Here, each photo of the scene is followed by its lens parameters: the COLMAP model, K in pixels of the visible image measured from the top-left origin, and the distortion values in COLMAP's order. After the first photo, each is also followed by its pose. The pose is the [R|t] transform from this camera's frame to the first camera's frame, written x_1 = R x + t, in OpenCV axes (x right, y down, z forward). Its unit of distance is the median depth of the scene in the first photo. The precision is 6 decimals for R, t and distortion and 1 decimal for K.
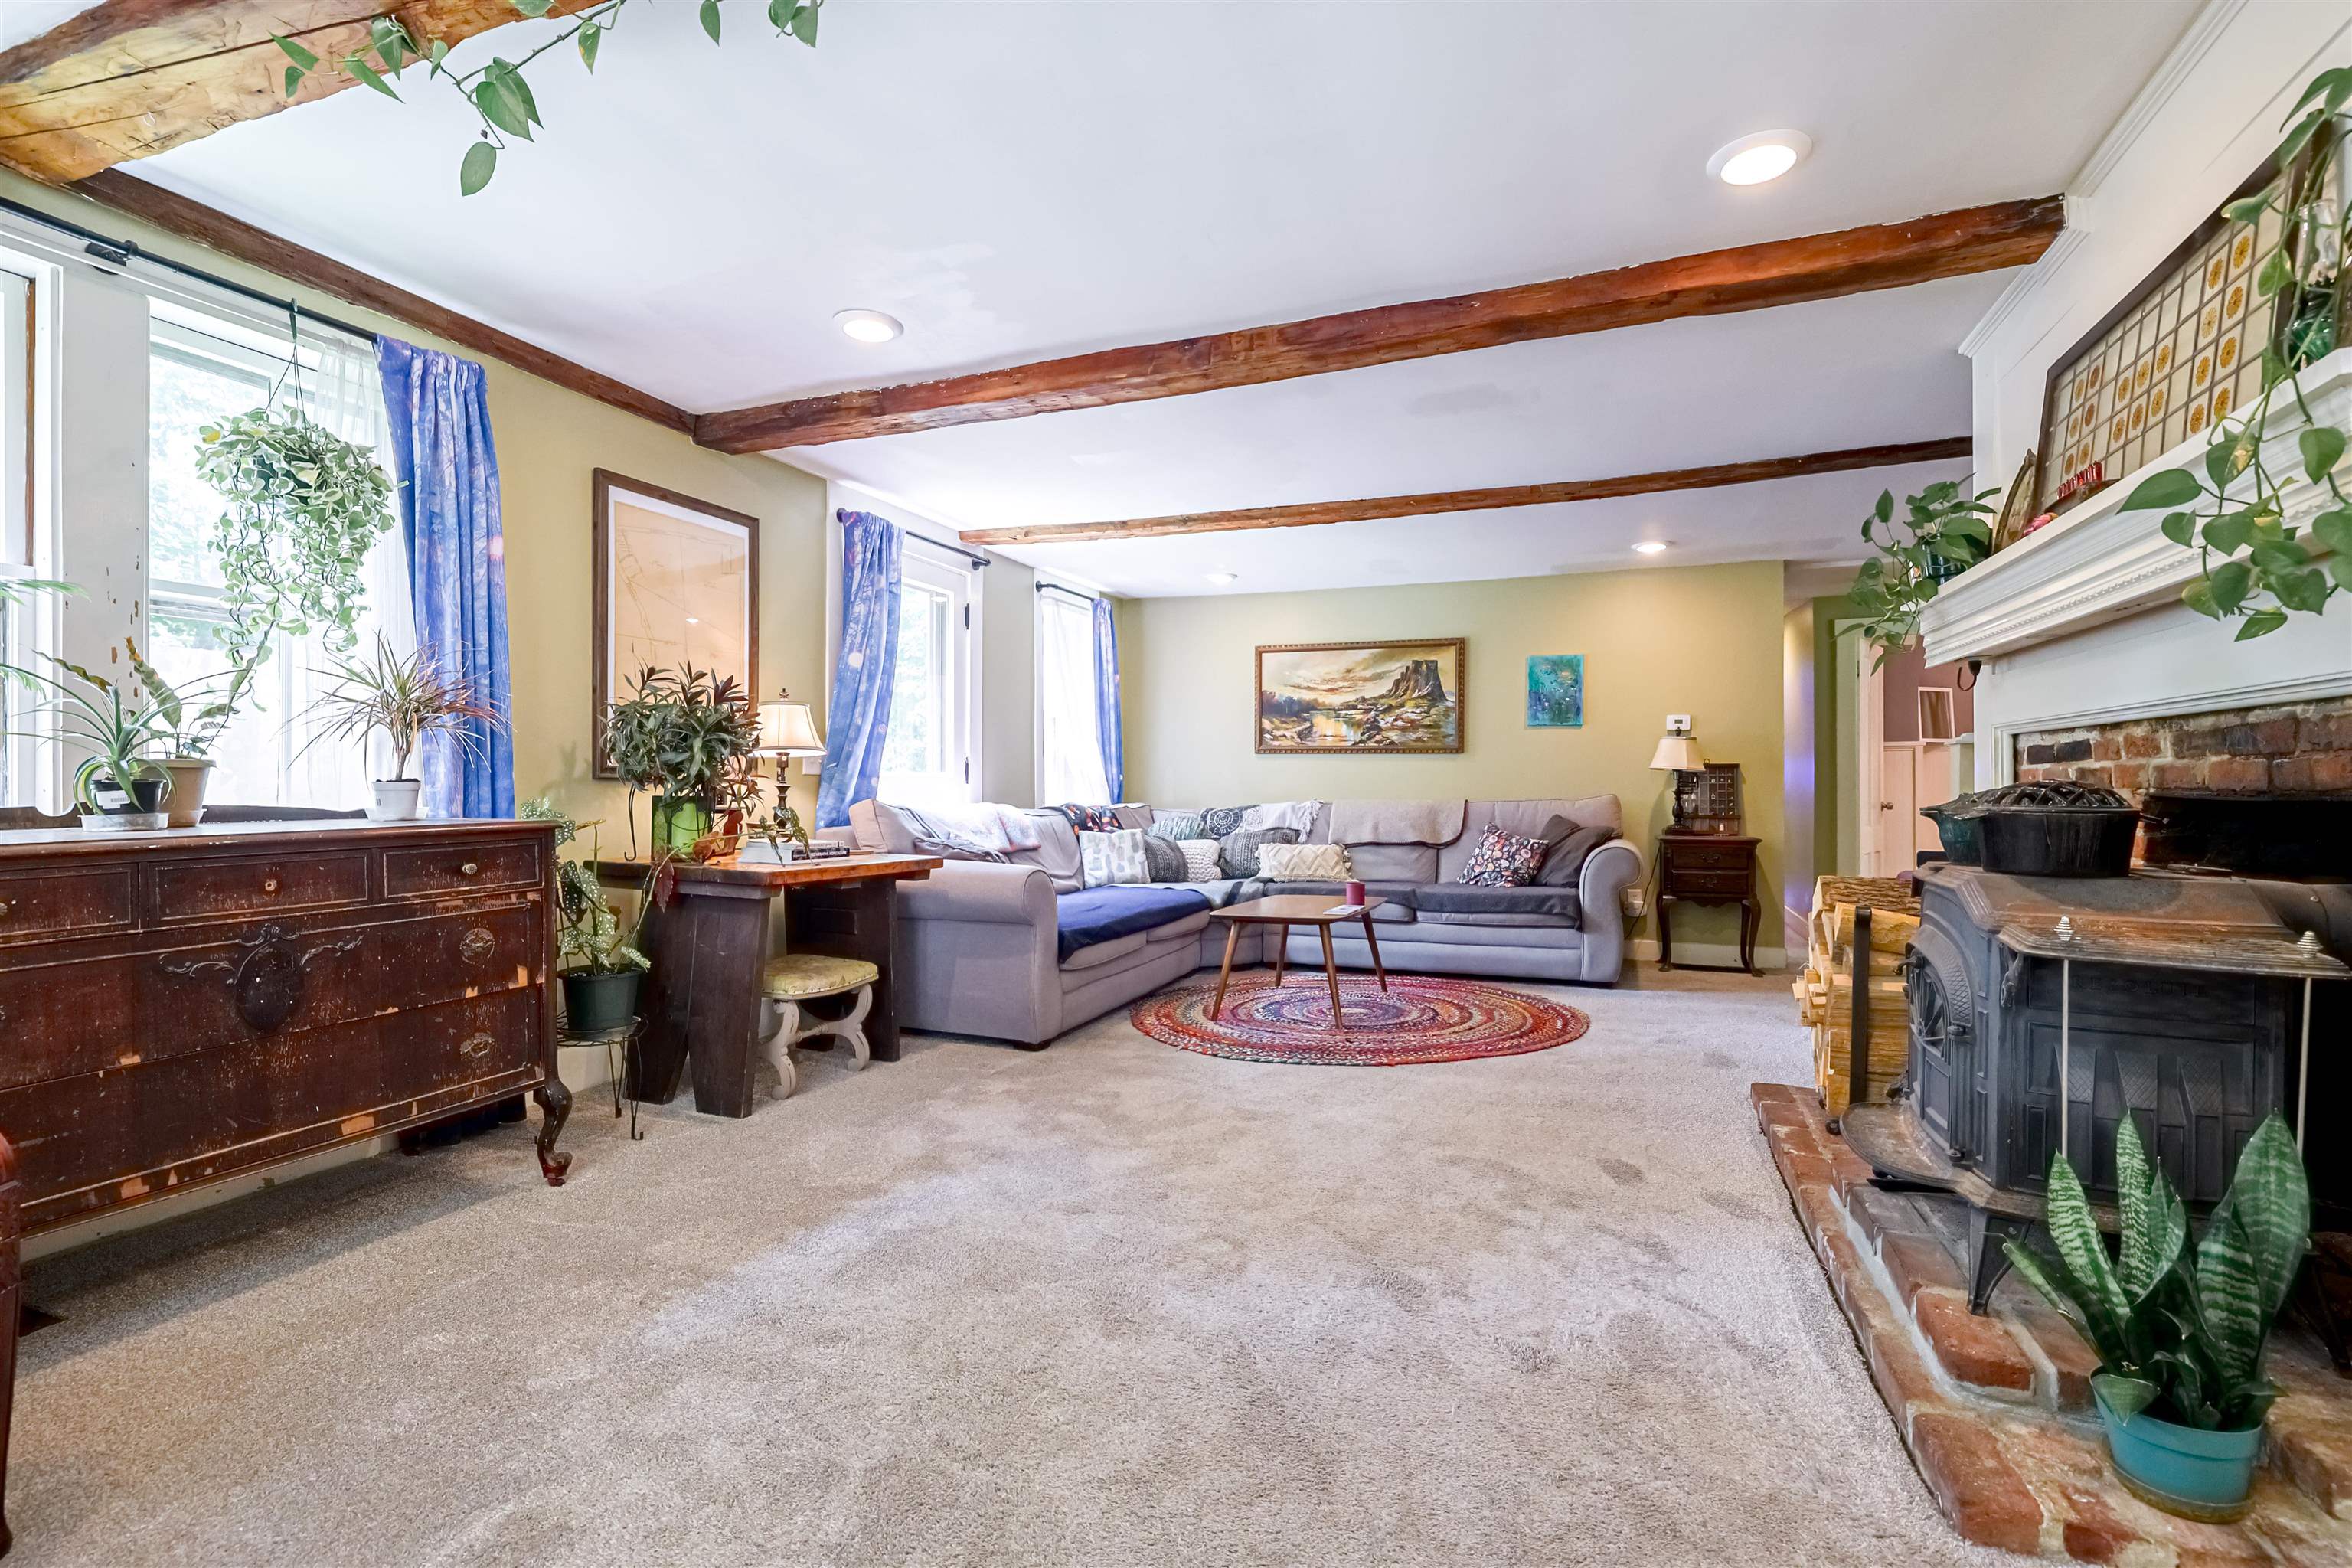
lens RADIAL K [[1049.9, 0, 1178.8], [0, 1049.9, 781.4], [0, 0, 1]] dist [-0.001310, 0.000244]
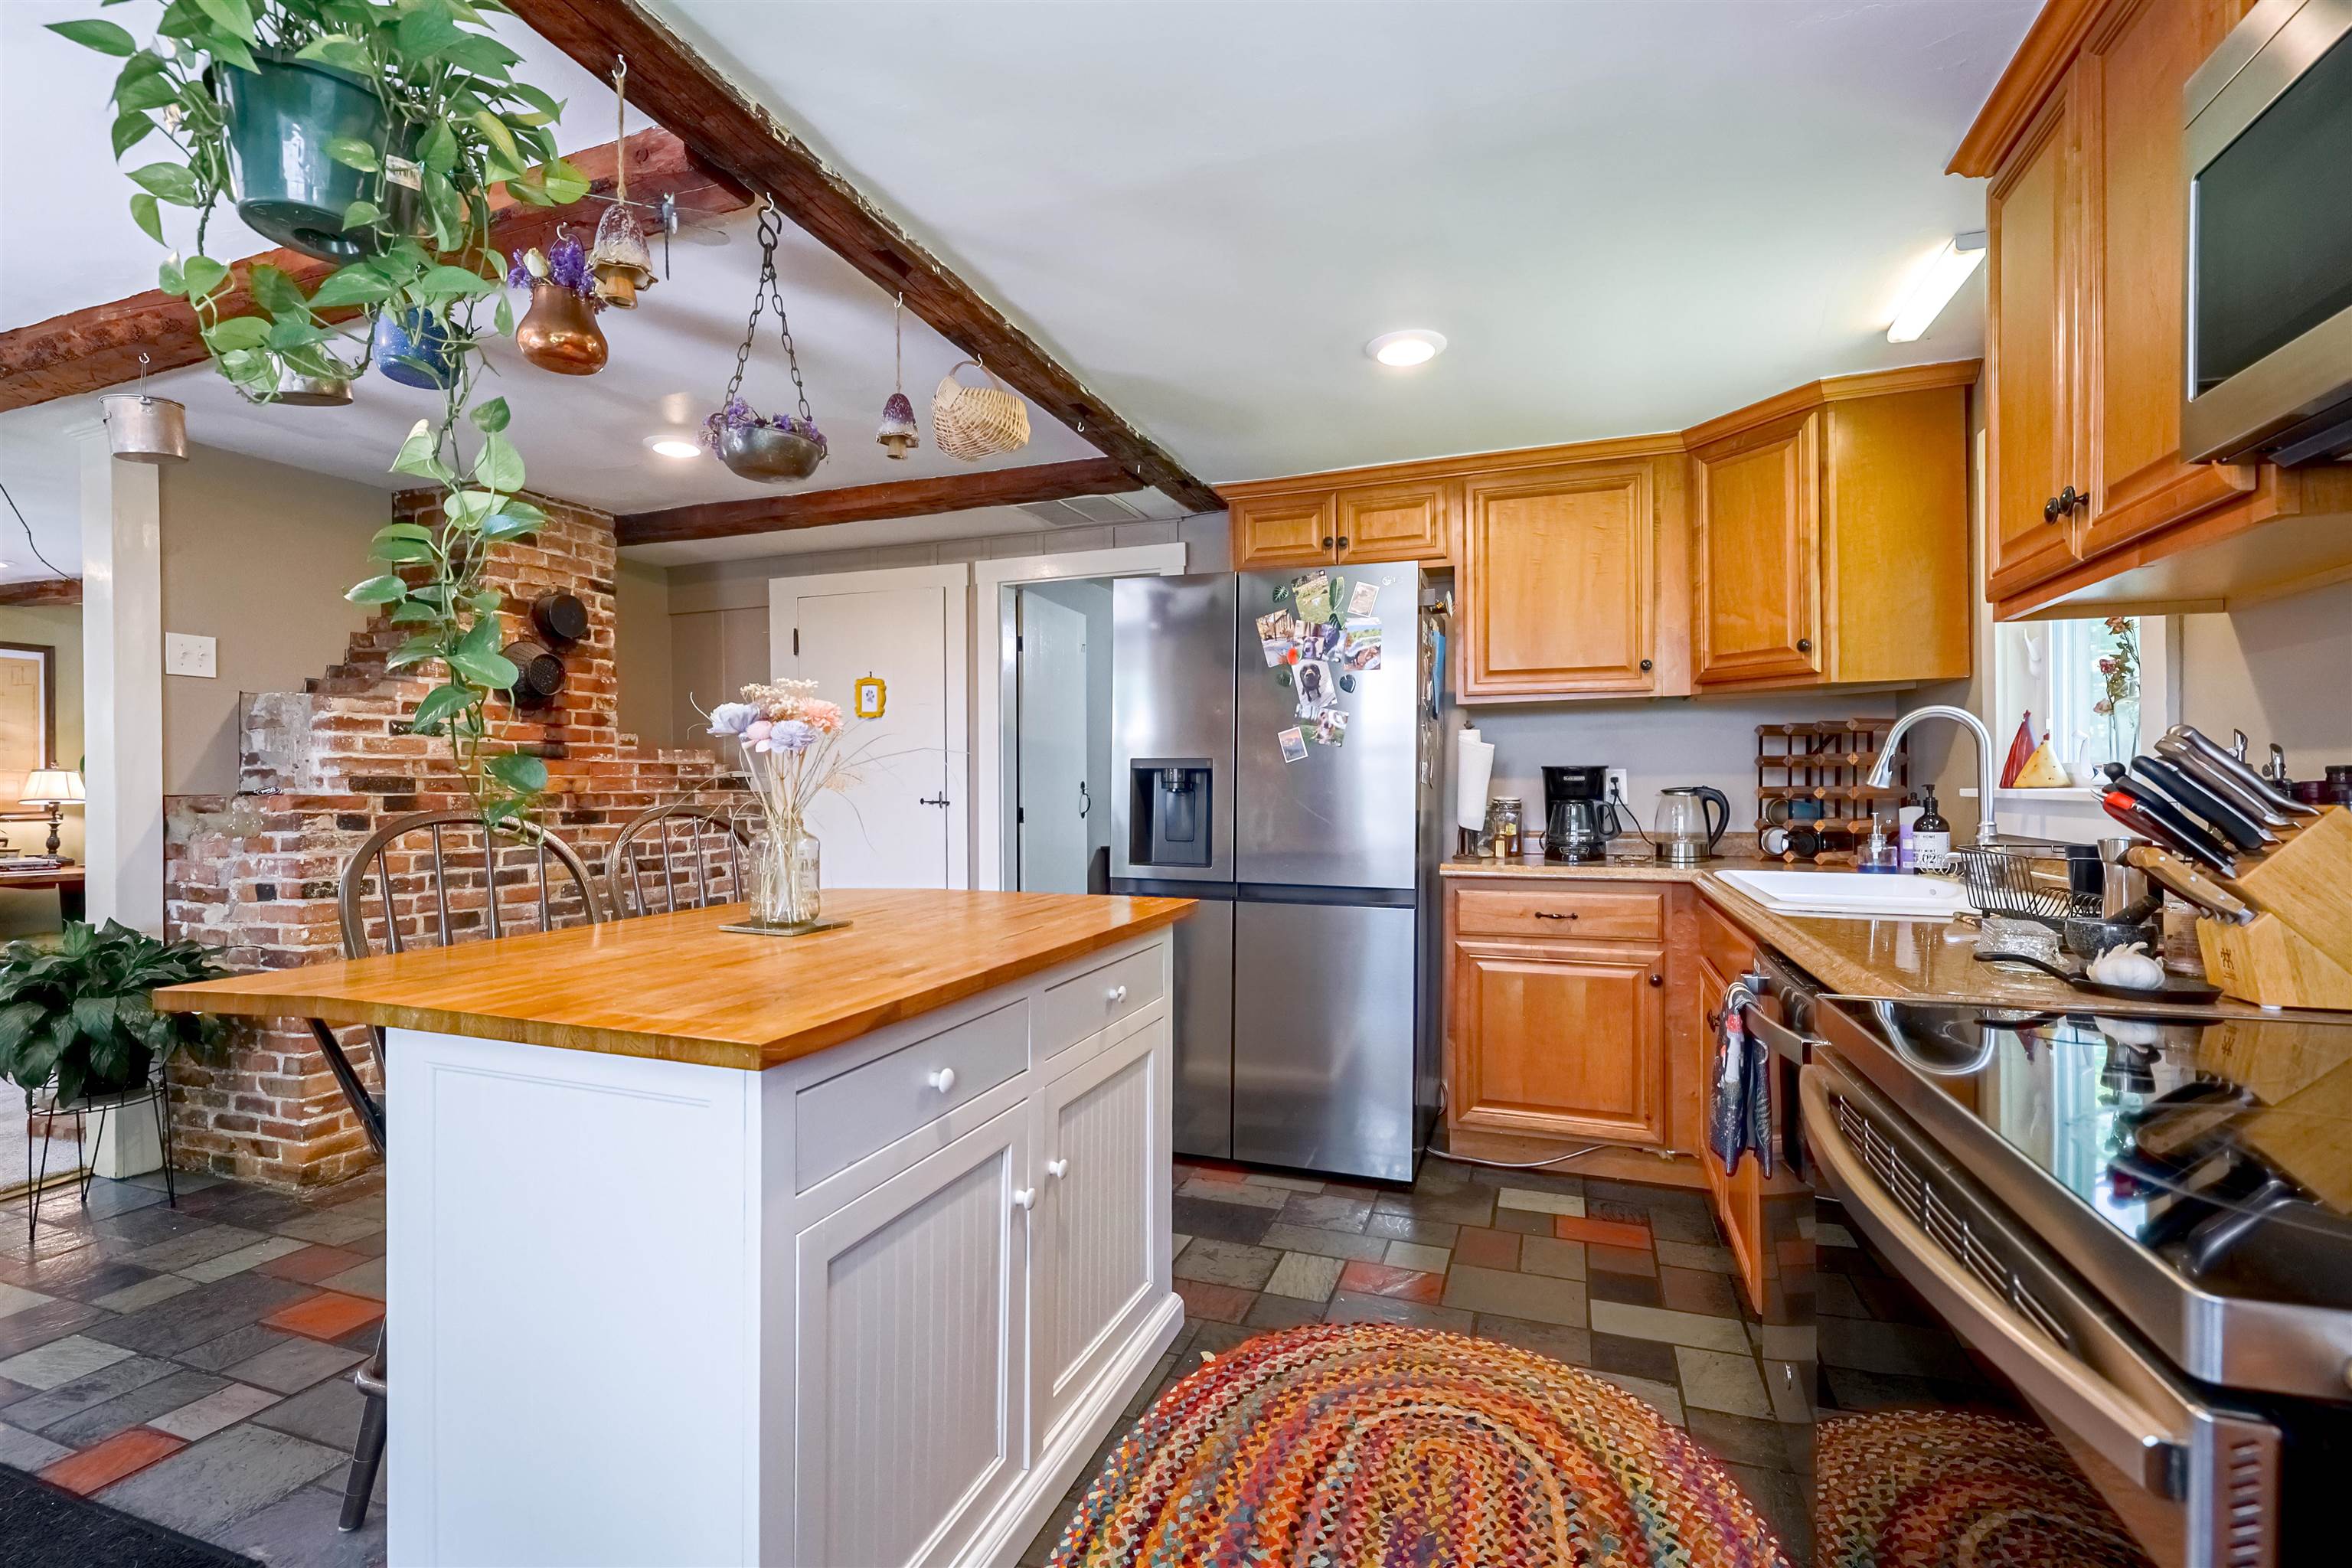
lens RADIAL K [[1049.9, 0, 1168.9], [0, 1049.9, 782.7], [0, 0, 1]] dist [-0.001310, 0.000244]
pose [[0.999232, -0.001629, 0.039156, 0.851091], [0.001531, 0.999996, 0.002526, -0.040506], [-0.039160, -0.002464, 0.999230, -0.426512]]
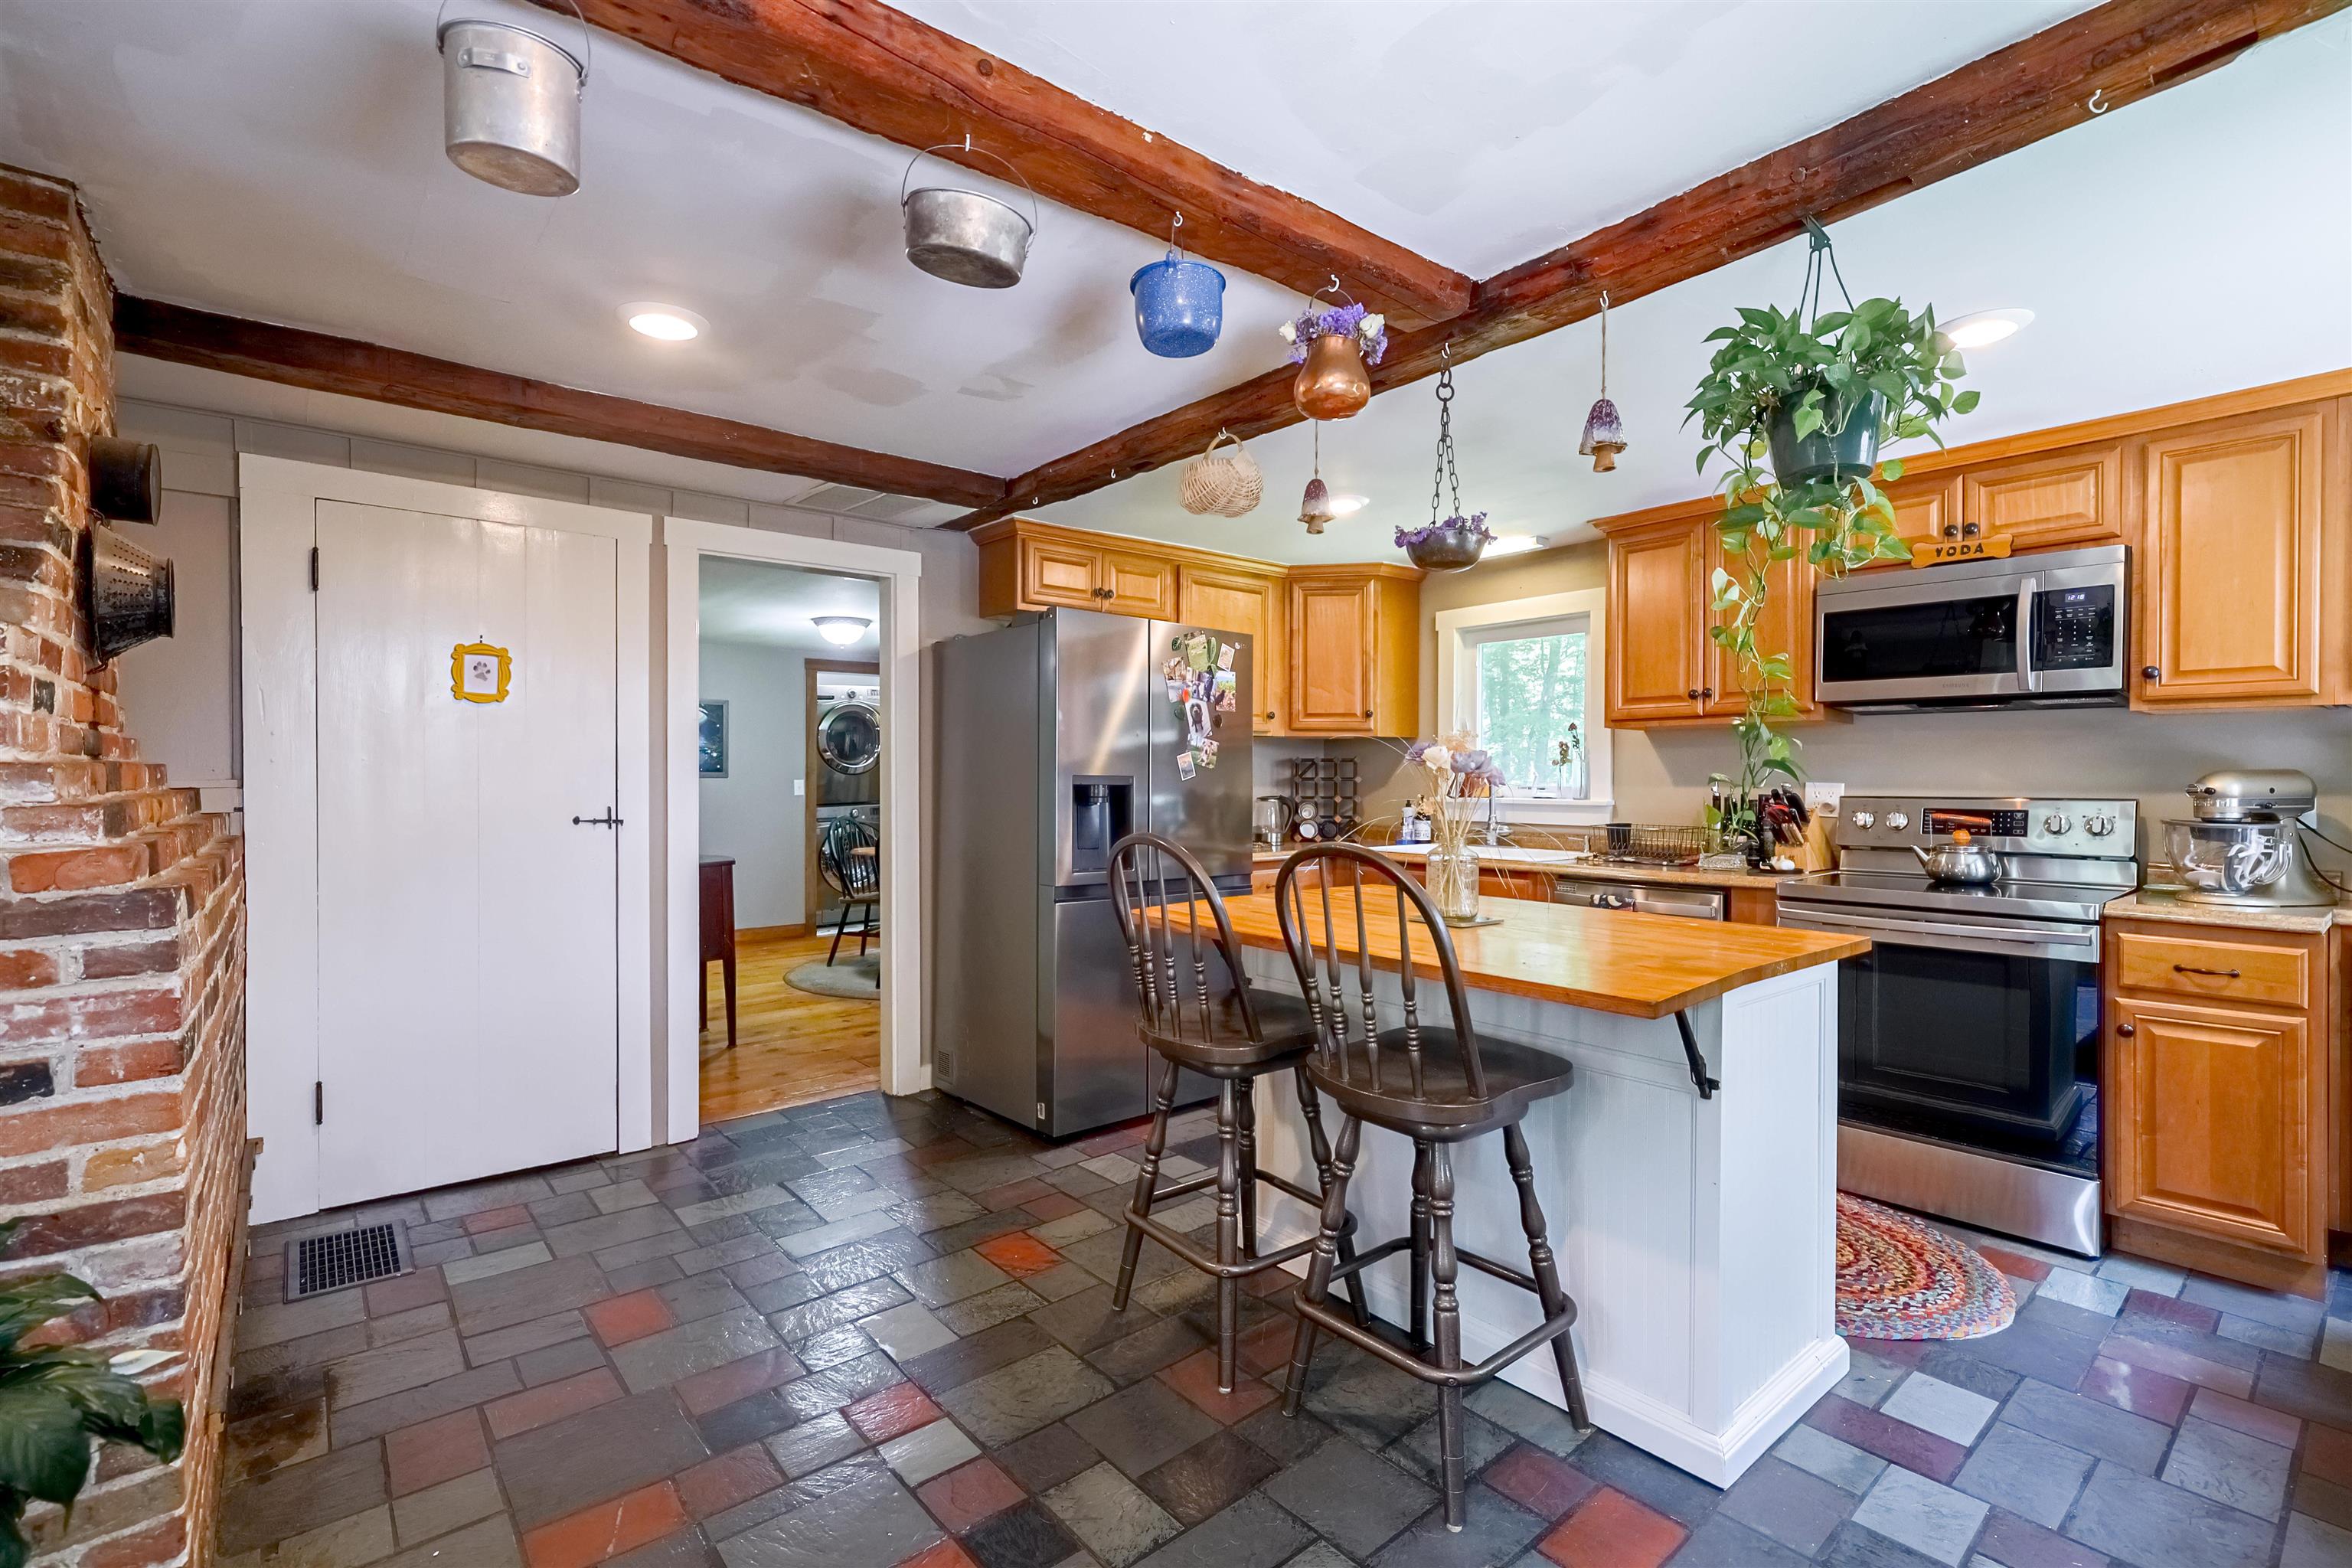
lens RADIAL K [[1049.9, 0, 1168.1], [0, 1049.9, 786.1], [0, 0, 1]] dist [-0.001310, 0.000244]
pose [[0.480789, -0.003597, 0.876829, 0.290192], [-0.007731, 0.999935, 0.008341, -0.052651], [-0.876802, -0.010789, 0.480730, -0.179499]]
